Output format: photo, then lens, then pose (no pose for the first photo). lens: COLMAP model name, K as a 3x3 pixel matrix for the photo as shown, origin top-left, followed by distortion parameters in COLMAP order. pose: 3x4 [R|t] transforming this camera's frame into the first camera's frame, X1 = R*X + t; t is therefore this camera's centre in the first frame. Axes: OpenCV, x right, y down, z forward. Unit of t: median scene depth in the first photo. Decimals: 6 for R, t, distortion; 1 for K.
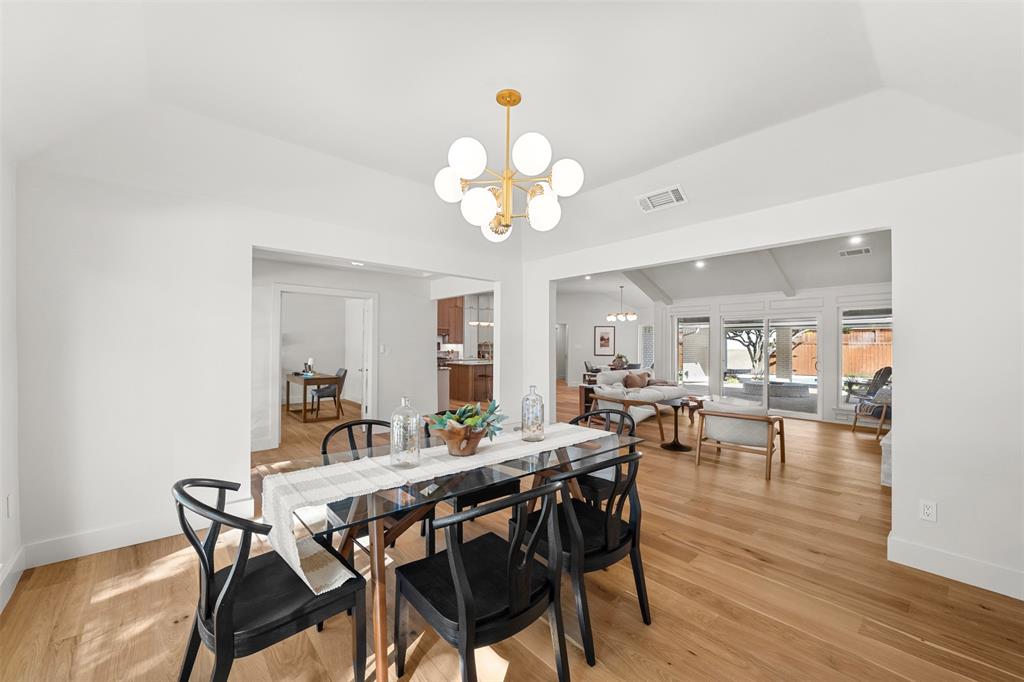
lens RADIAL K [[422.2, 0, 514.0], [0, 422.2, 343.0], [0, 0, 1]] dist [-0.002145, -0.000124]
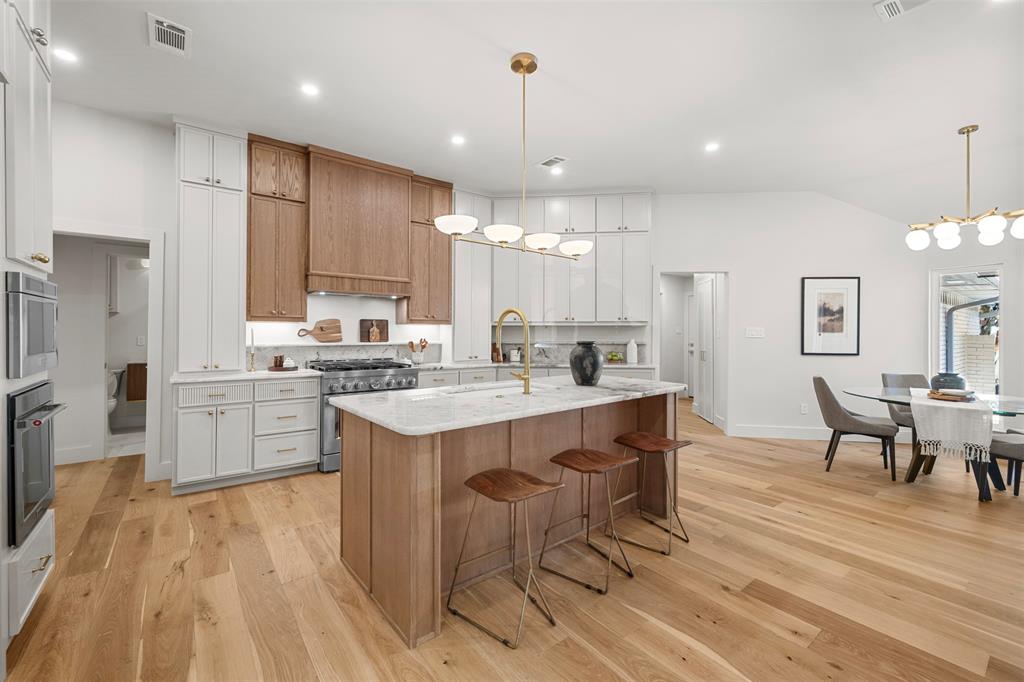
lens RADIAL K [[422.2, 0, 504.7], [0, 422.2, 334.5], [0, 0, 1]] dist [-0.002145, -0.000124]
pose [[0.998614, -0.001387, -0.052612, -0.053909], [0.001899, 0.999951, 0.009679, 0.007293], [0.052596, -0.009765, 0.998568, 0.625499]]
